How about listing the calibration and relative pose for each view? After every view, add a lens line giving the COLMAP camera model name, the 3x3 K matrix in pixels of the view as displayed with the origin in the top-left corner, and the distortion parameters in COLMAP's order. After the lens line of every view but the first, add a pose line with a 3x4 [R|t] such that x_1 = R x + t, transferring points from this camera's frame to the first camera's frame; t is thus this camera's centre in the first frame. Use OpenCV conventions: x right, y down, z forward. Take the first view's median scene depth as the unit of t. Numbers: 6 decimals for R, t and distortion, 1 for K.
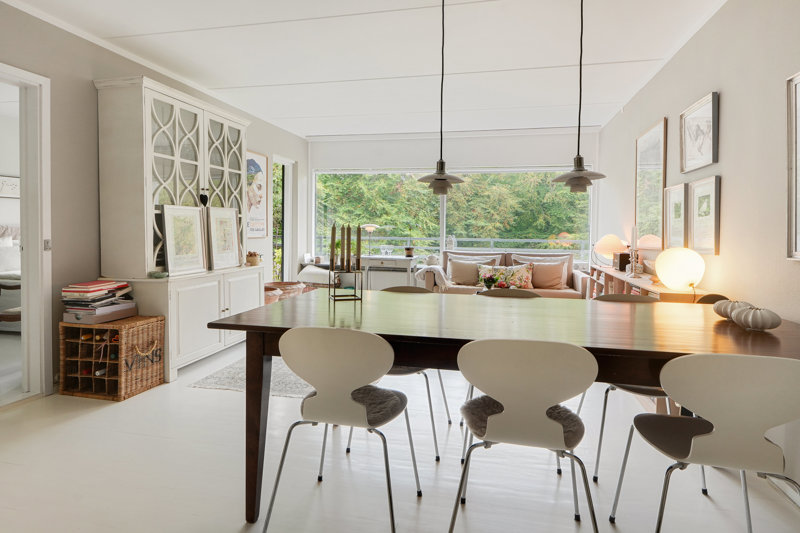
lens RADIAL K [[488.7, 0, 438.9], [0, 488.7, 228.6], [0, 0, 1]] dist [-0.001111, -0.000407]
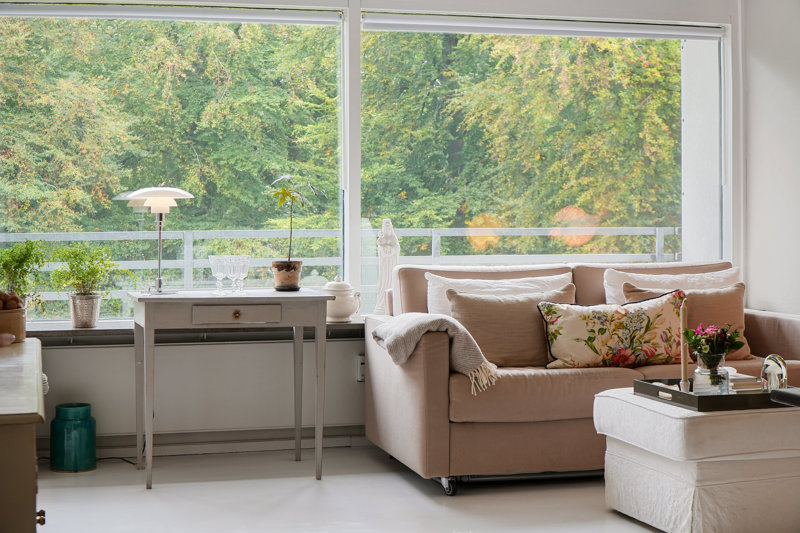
lens RADIAL K [[1368.2, 0, 565.1], [0, 1368.2, 266.5], [0, 0, 1]] dist [-0.016103, -0.368509]
pose [[0.869200, -0.037963, 0.493002, -0.311700], [0.015156, 0.998625, 0.050177, -0.000065], [-0.494229, -0.036141, 0.868580, 0.135037]]
